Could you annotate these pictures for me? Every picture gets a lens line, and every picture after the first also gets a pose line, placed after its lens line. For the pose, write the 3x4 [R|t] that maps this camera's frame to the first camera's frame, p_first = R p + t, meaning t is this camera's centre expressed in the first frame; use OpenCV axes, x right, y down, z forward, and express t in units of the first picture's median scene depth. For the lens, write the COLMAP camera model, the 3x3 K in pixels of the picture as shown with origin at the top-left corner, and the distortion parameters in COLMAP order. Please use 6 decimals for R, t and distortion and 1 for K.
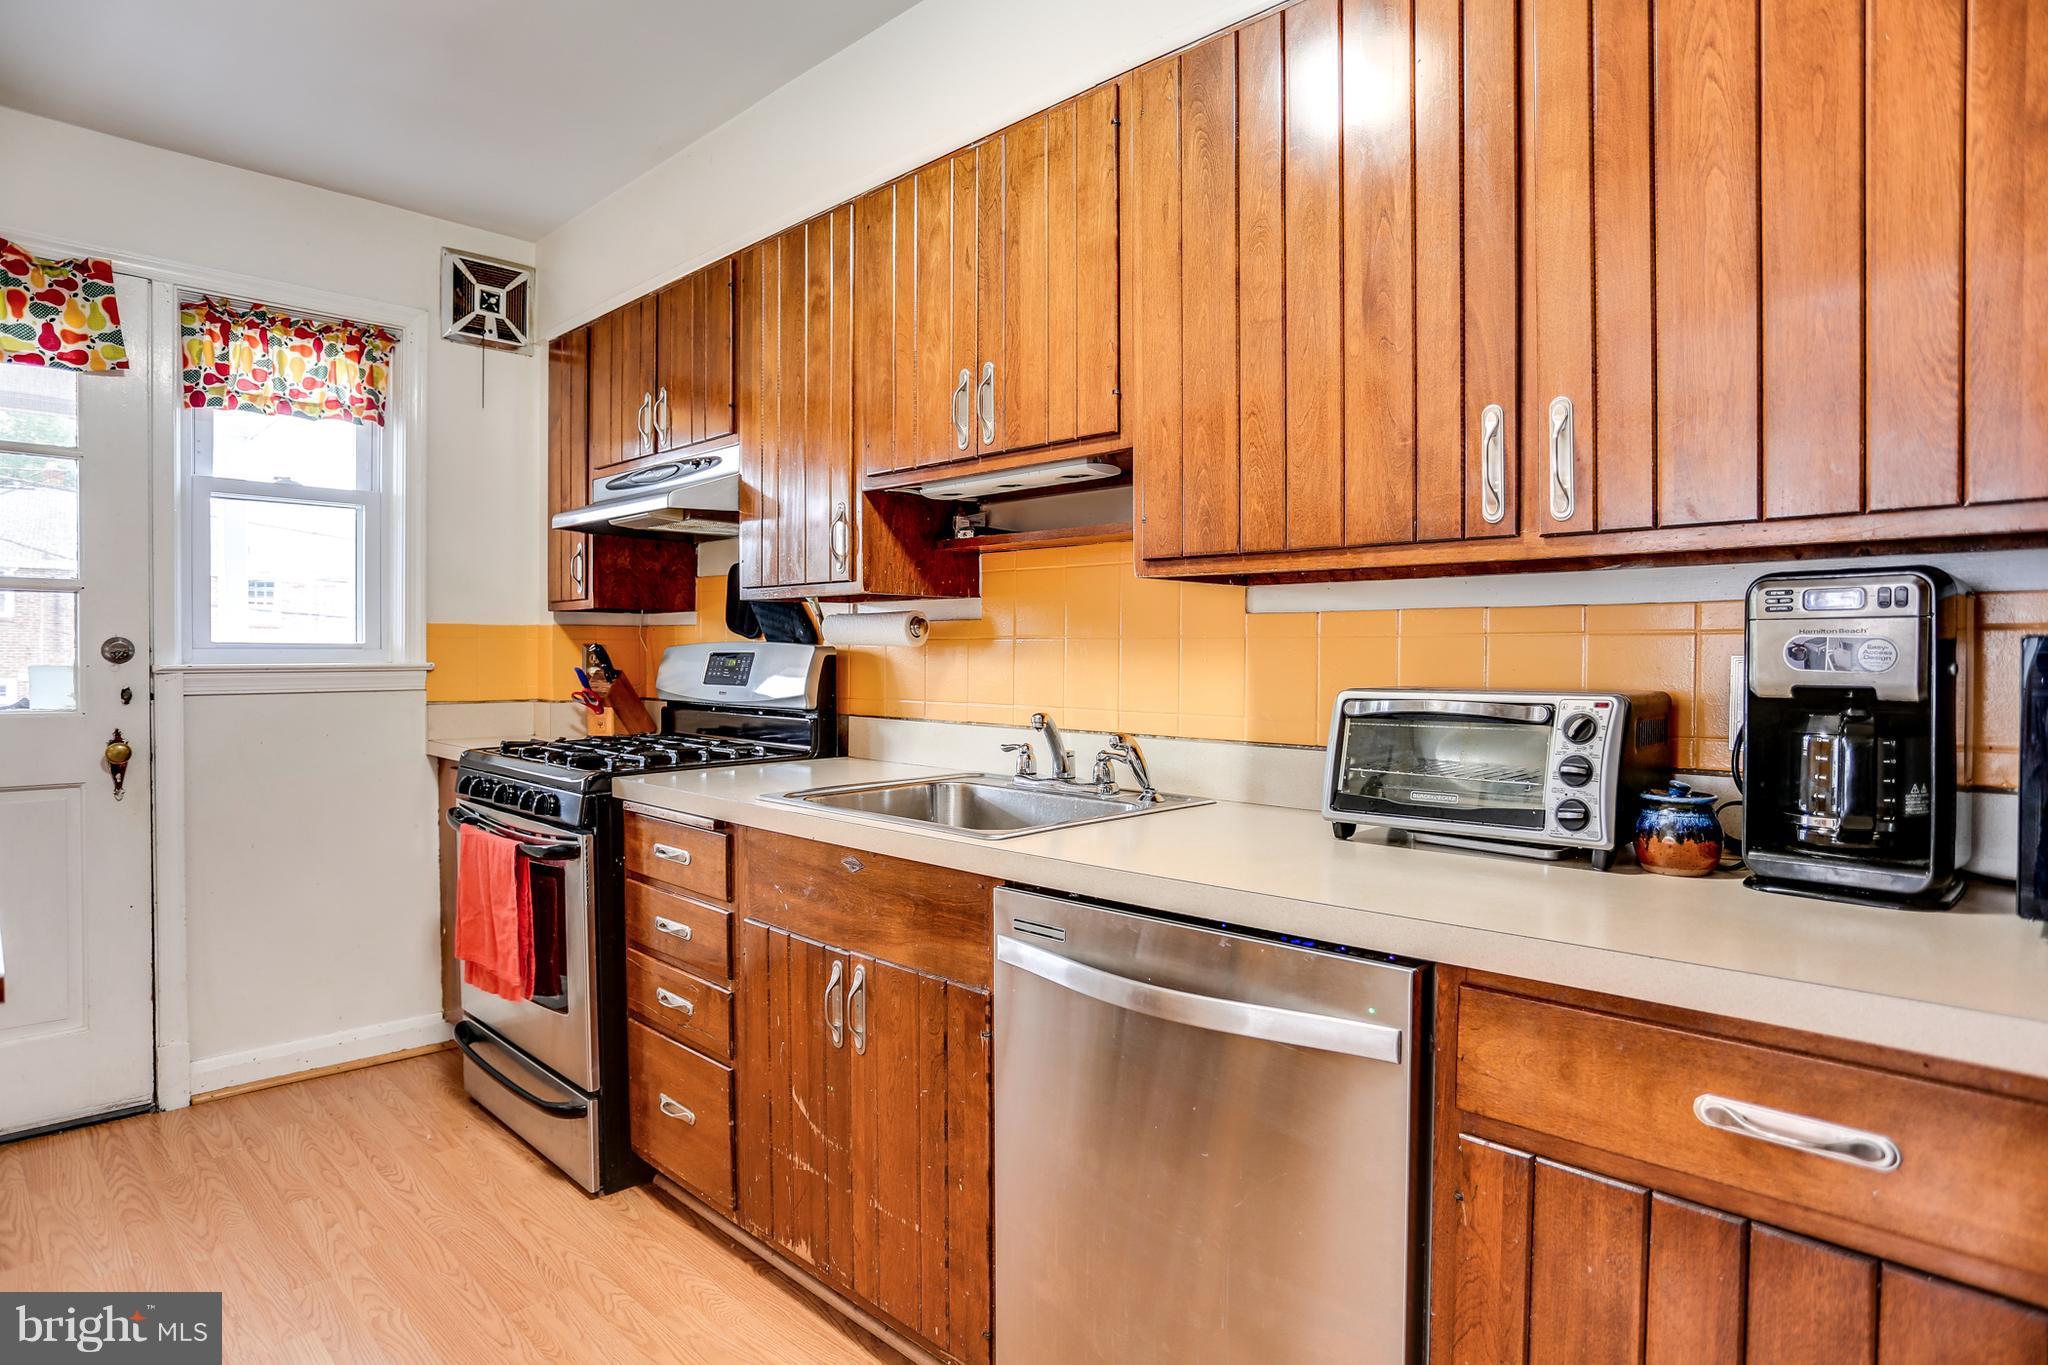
lens RADIAL K [[1108.2, 0, 1024.0], [0, 1108.2, 682.5], [0, 0, 1]] dist [-0.073219, 0.037822]
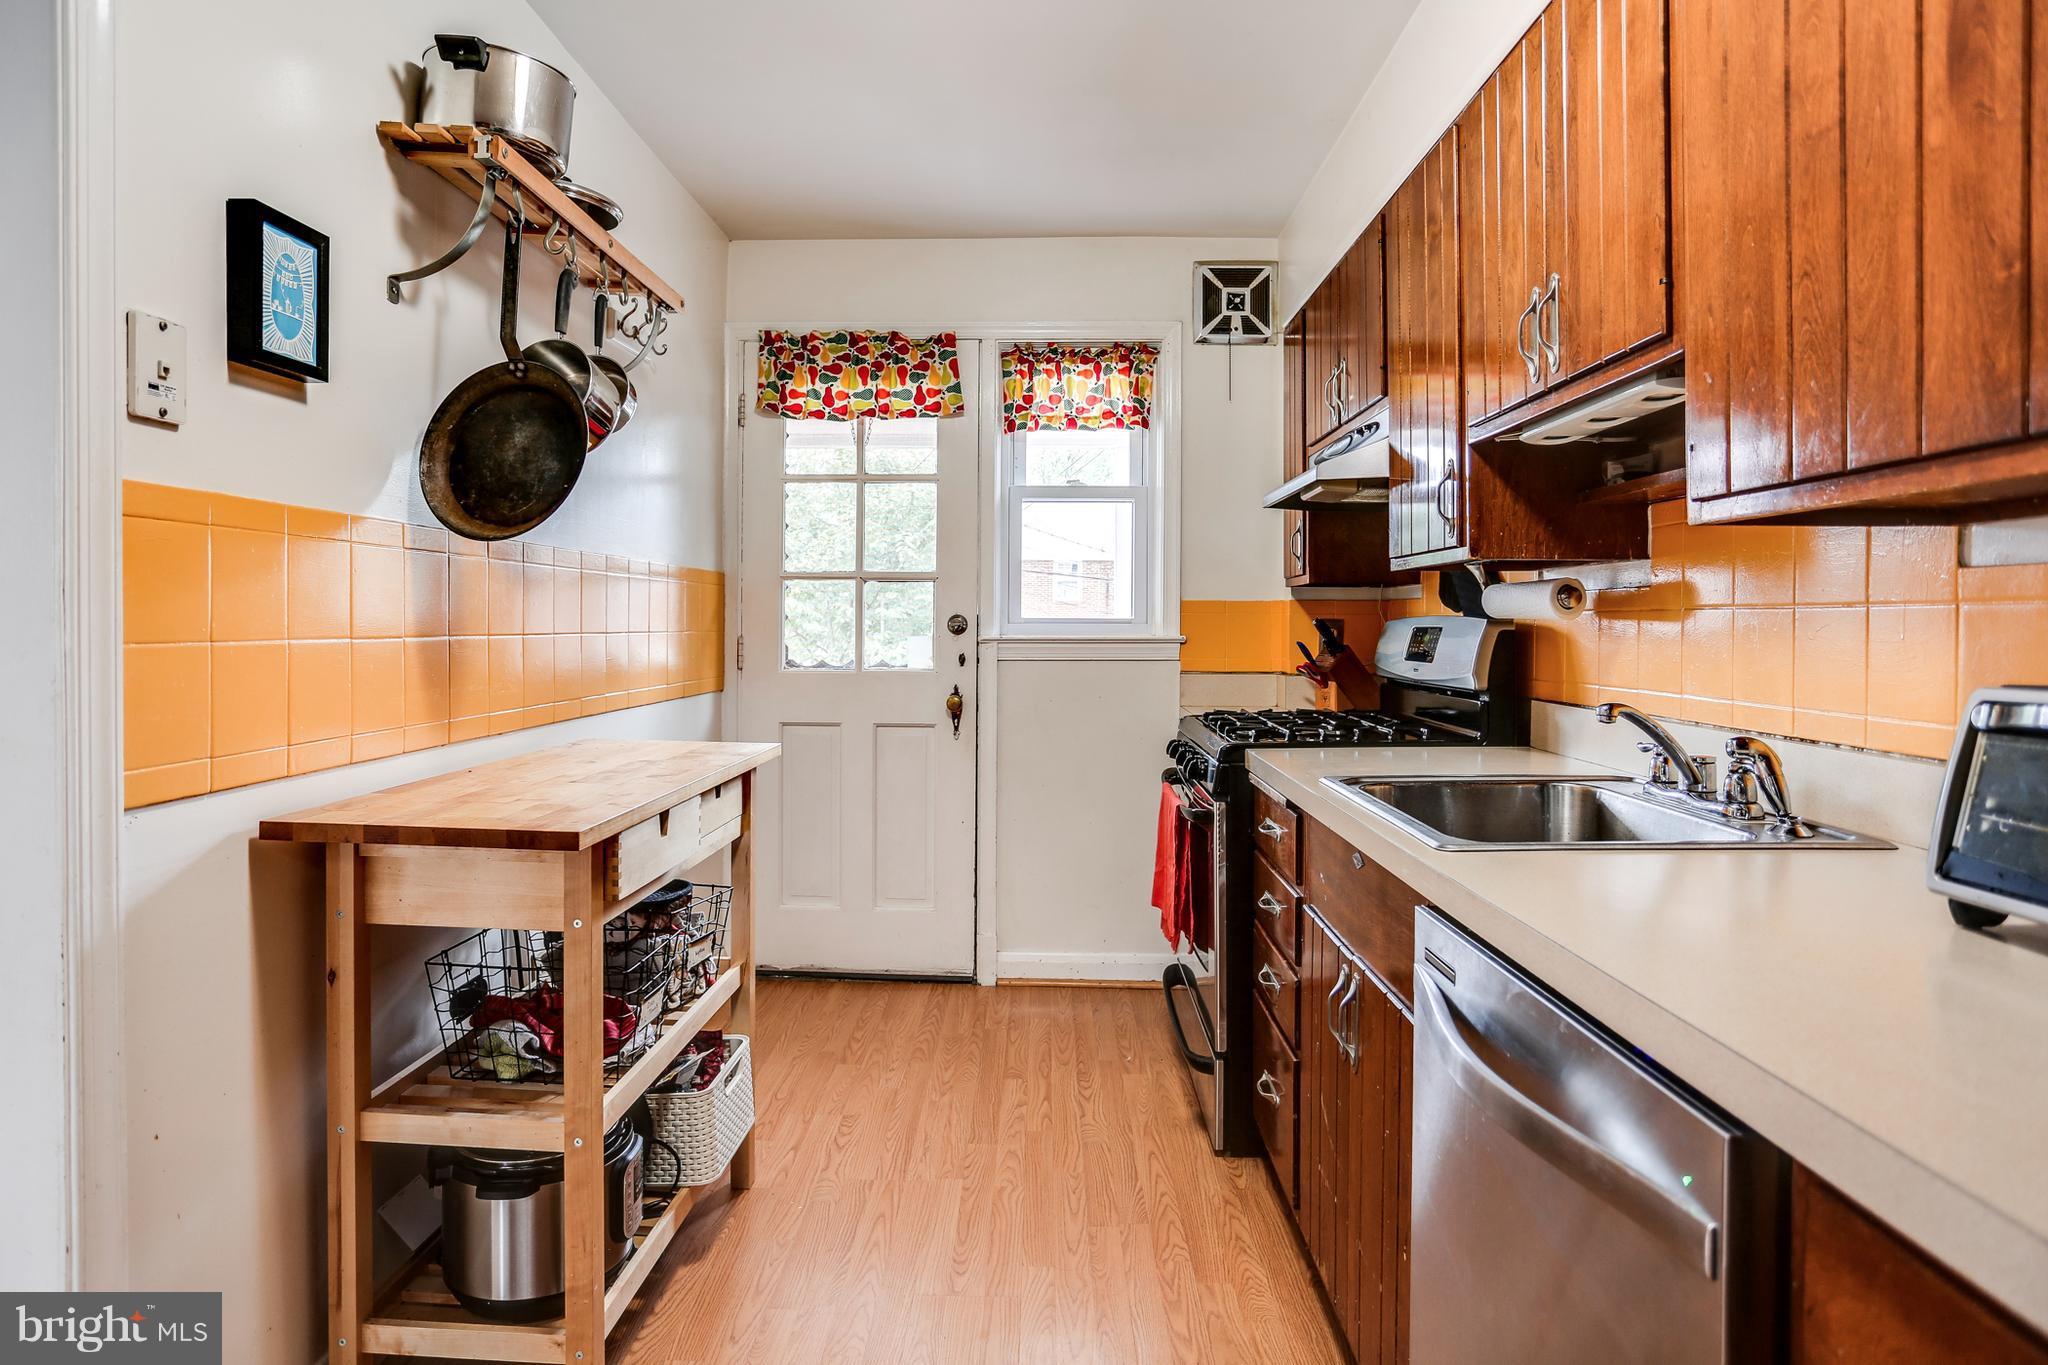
lens RADIAL K [[1126.4, 0, 1033.2], [0, 1126.4, 629.5], [0, 0, 1]] dist [-0.080237, 0.040038]
pose [[0.691466, 0.000708, -0.722408, 0.210327], [-0.018288, 0.999696, -0.016525, -0.003346], [0.722177, 0.024638, 0.691269, 0.114717]]
